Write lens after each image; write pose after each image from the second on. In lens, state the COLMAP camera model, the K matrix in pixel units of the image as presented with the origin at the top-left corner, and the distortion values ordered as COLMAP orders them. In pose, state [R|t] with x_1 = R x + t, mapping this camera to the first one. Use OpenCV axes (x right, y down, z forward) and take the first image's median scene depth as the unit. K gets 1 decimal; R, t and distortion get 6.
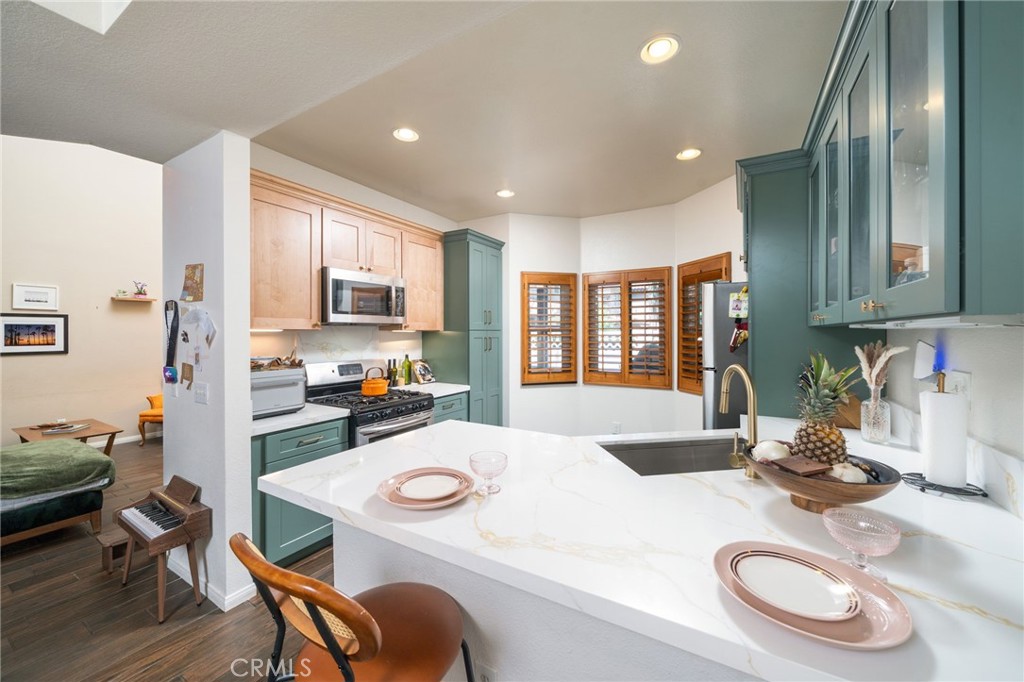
lens RADIAL K [[377.1, 0, 515.9], [0, 377.1, 340.1], [0, 0, 1]] dist [-0.016907, 0.000758]
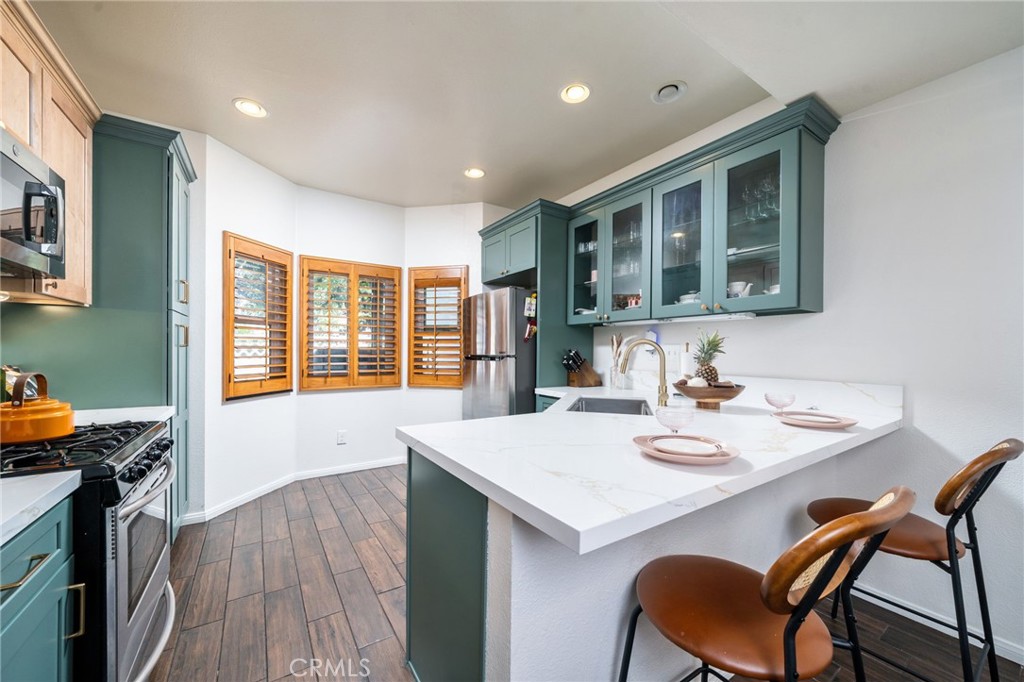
lens RADIAL K [[377.1, 0, 509.1], [0, 377.1, 348.4], [0, 0, 1]] dist [-0.016907, 0.000758]
pose [[0.448512, 0.008868, 0.893733, -0.389609], [0.006385, 0.999893, -0.013125, 0.043430], [-0.893754, 0.011593, 0.448407, 0.284136]]
